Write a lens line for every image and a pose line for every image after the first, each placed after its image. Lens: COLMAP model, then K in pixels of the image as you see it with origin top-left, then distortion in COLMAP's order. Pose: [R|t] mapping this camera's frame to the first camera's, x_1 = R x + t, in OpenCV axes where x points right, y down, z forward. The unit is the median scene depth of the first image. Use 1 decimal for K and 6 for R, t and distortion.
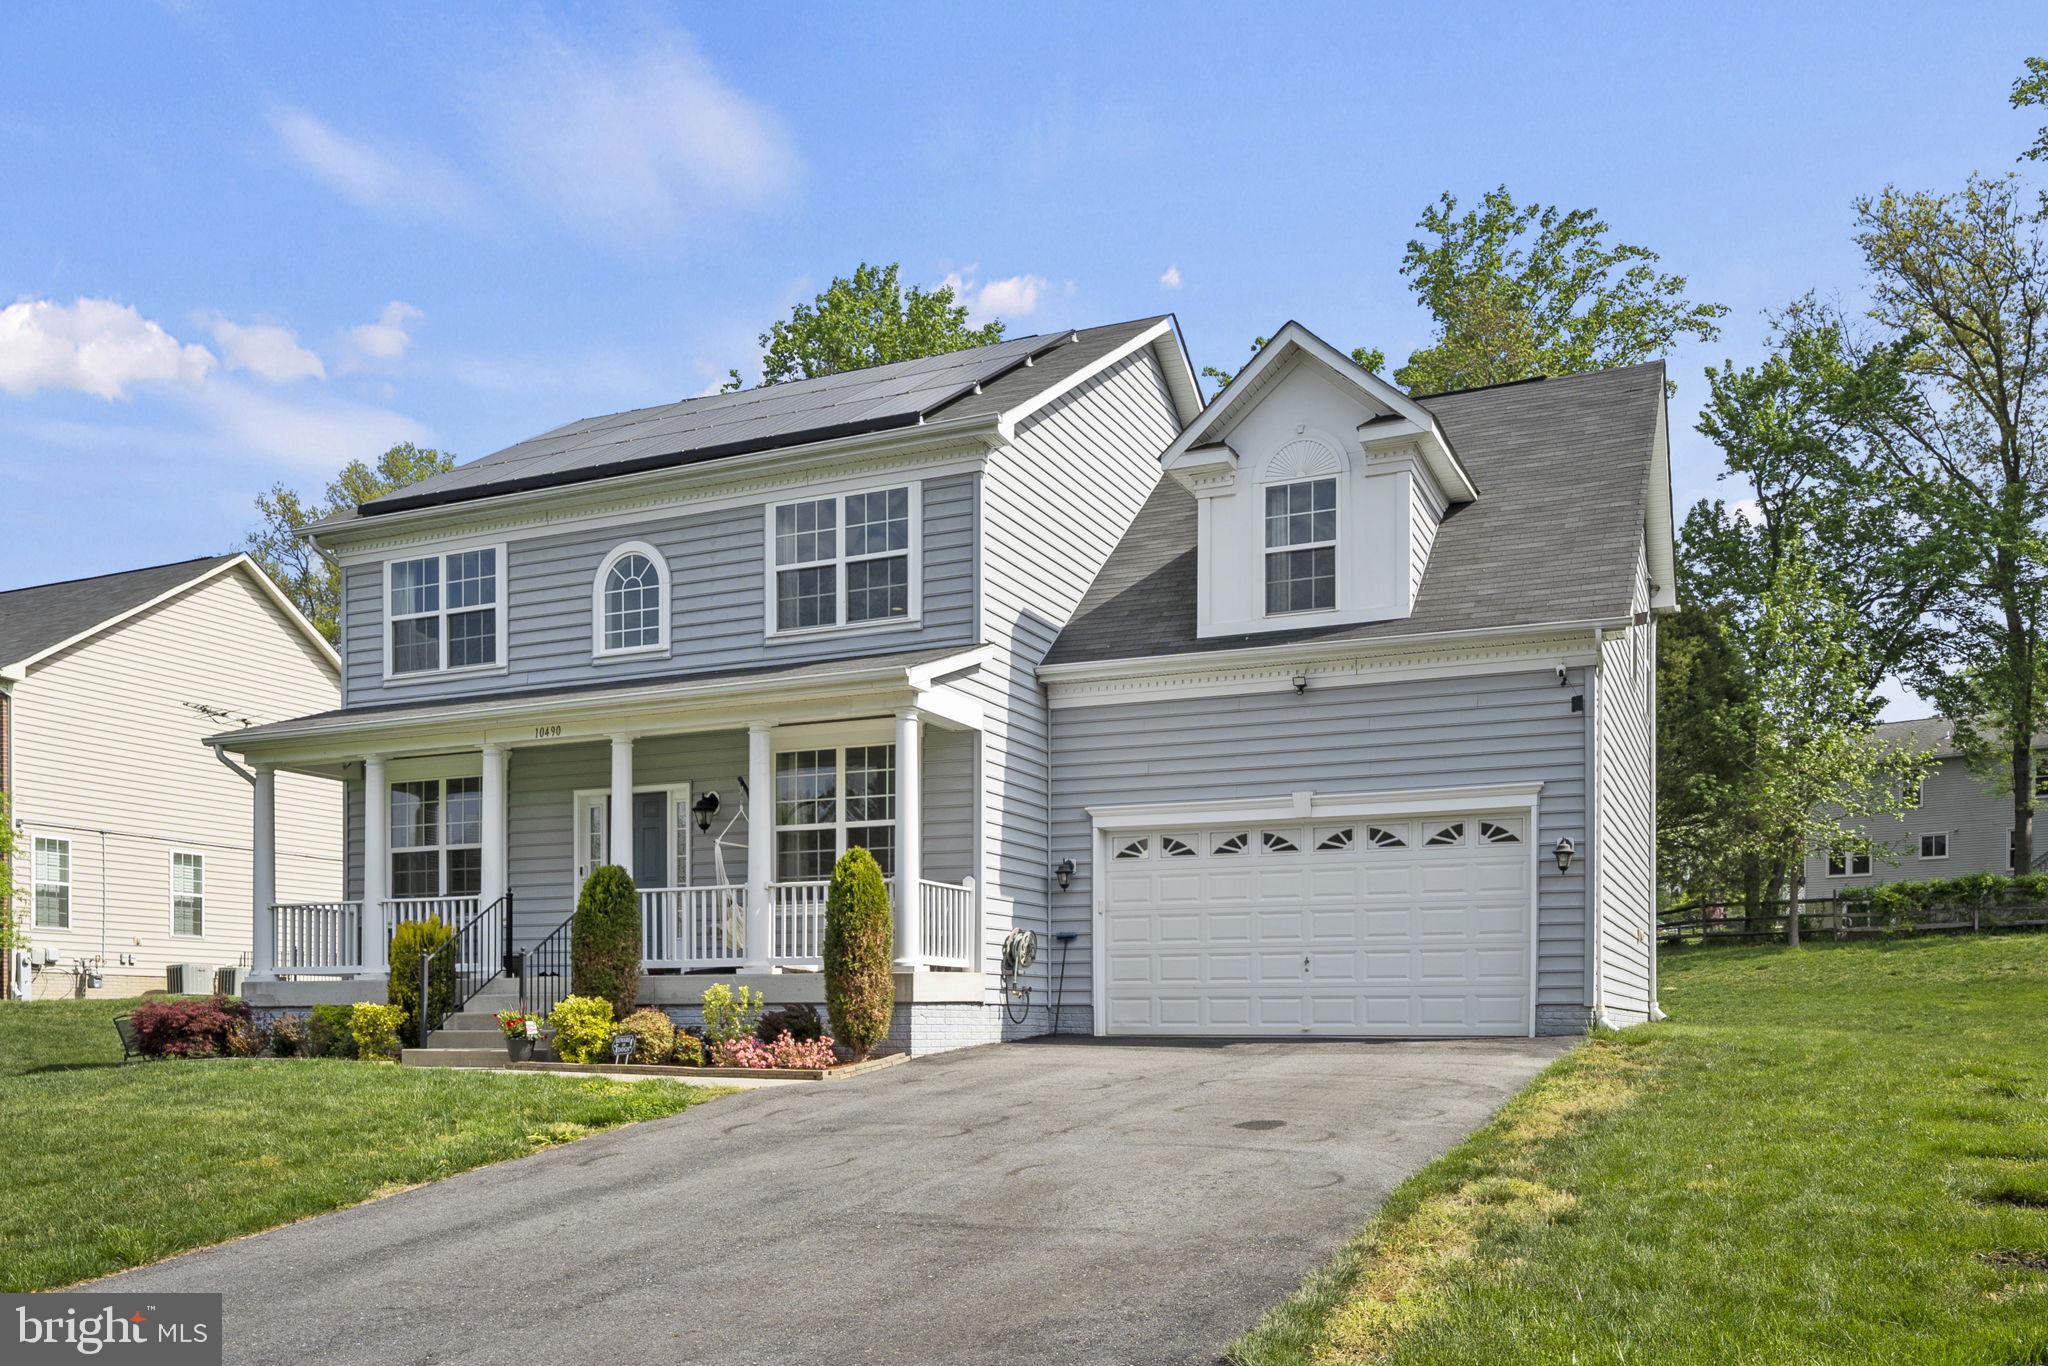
lens RADIAL K [[1639.8, 0, 1024.0], [0, 1639.8, 683.0], [0, 0, 1]] dist [0.004485, 0.000376]
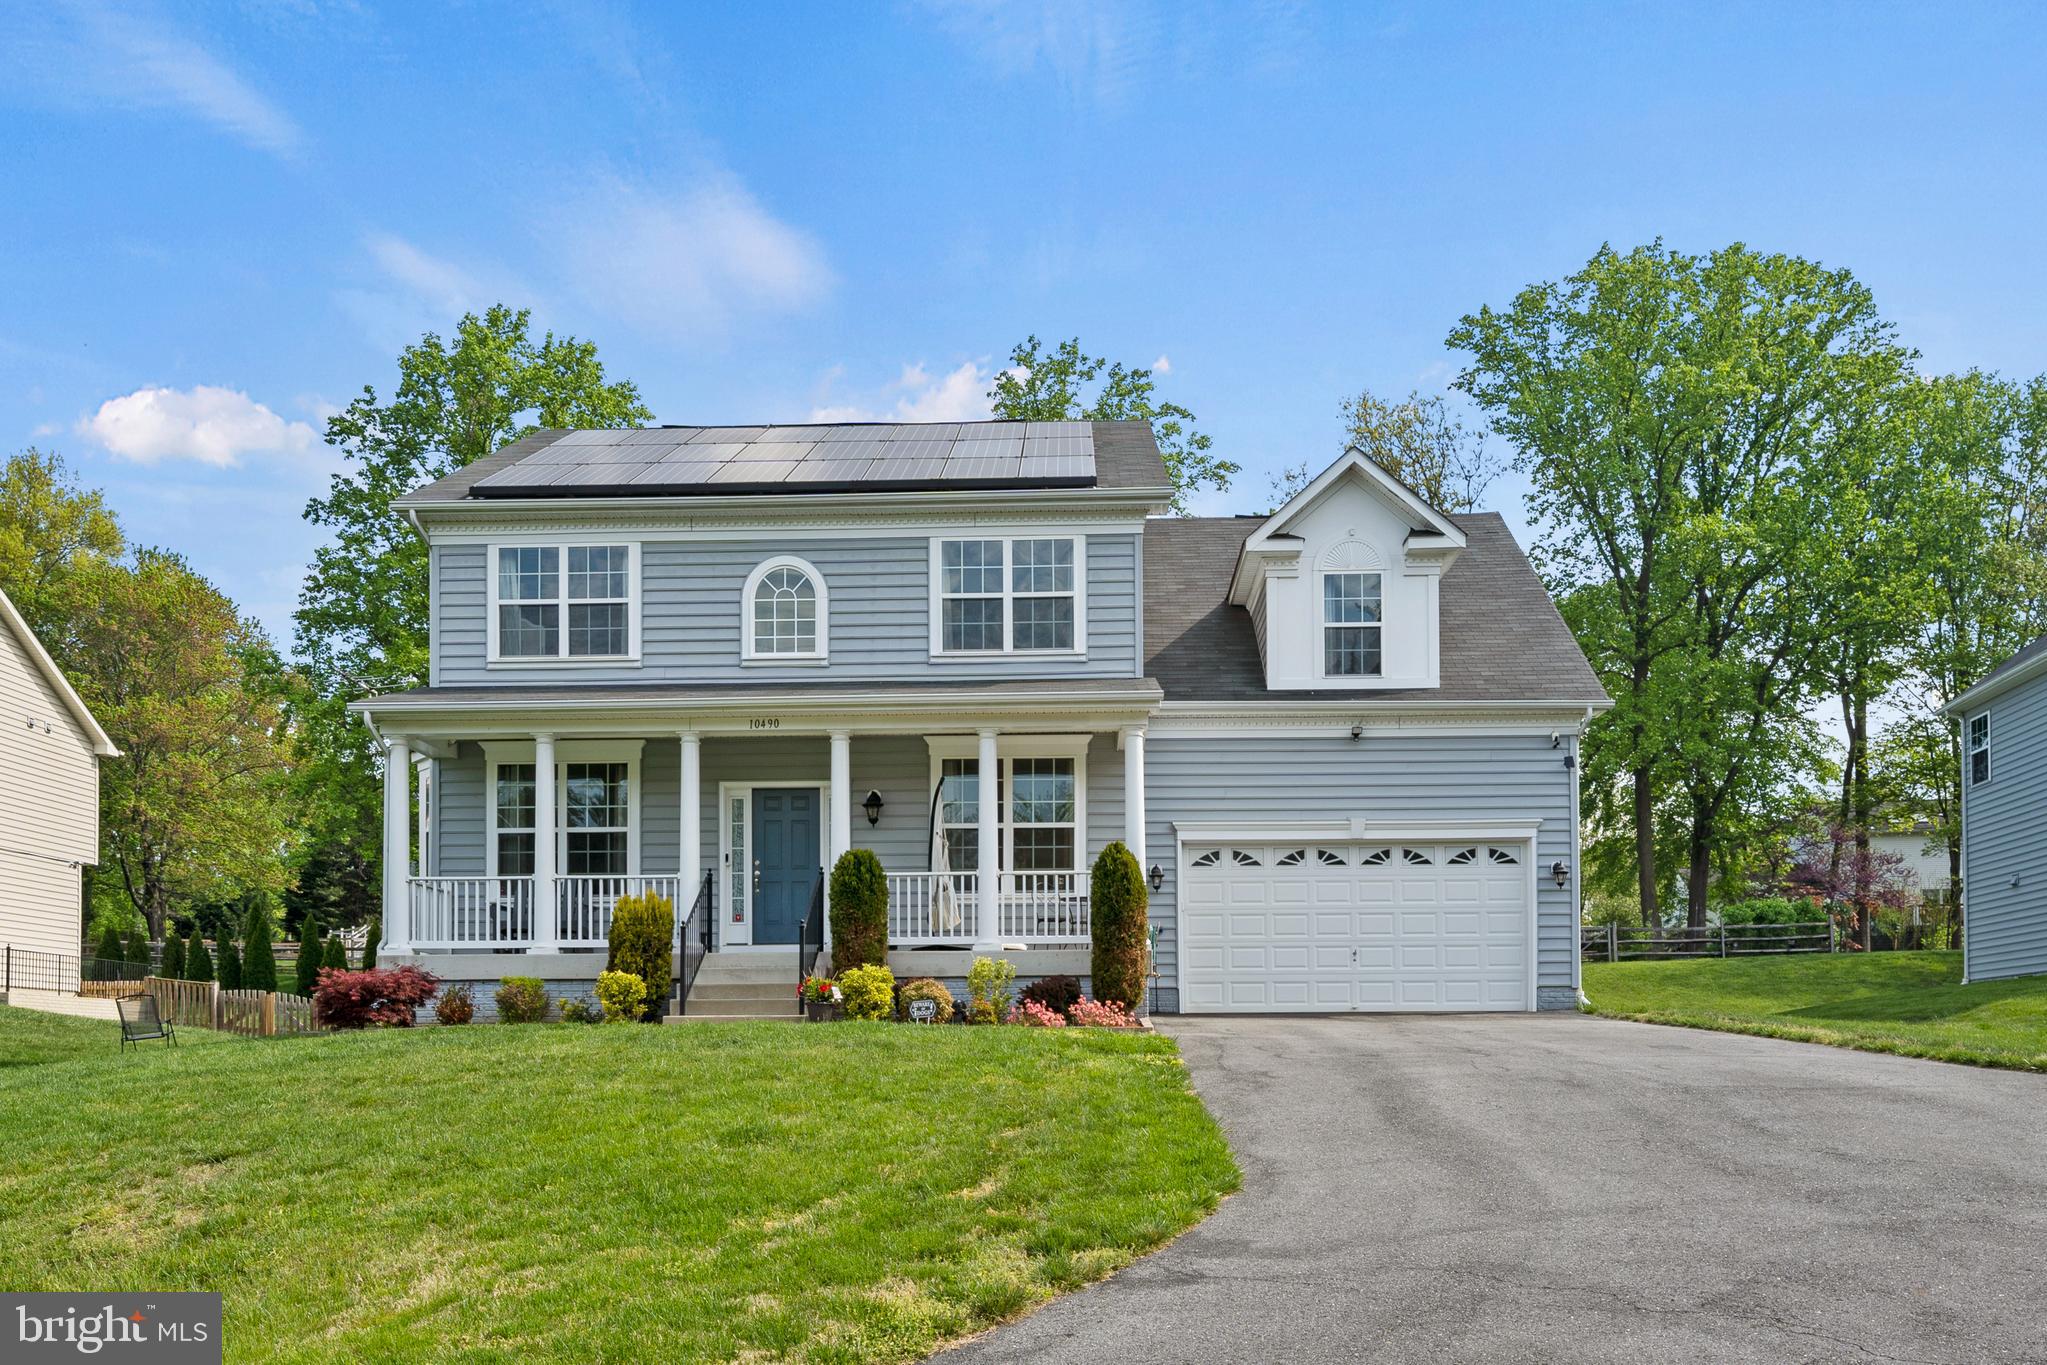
lens RADIAL K [[1508.0, 0, 1024.7], [0, 1508.0, 686.2], [0, 0, 1]] dist [0.000968, 0.000628]
pose [[0.923011, 0.087597, 0.374669, -0.483942], [-0.071967, 0.995860, -0.055538, 0.045889], [-0.377983, 0.024298, 0.925494, 0.021007]]
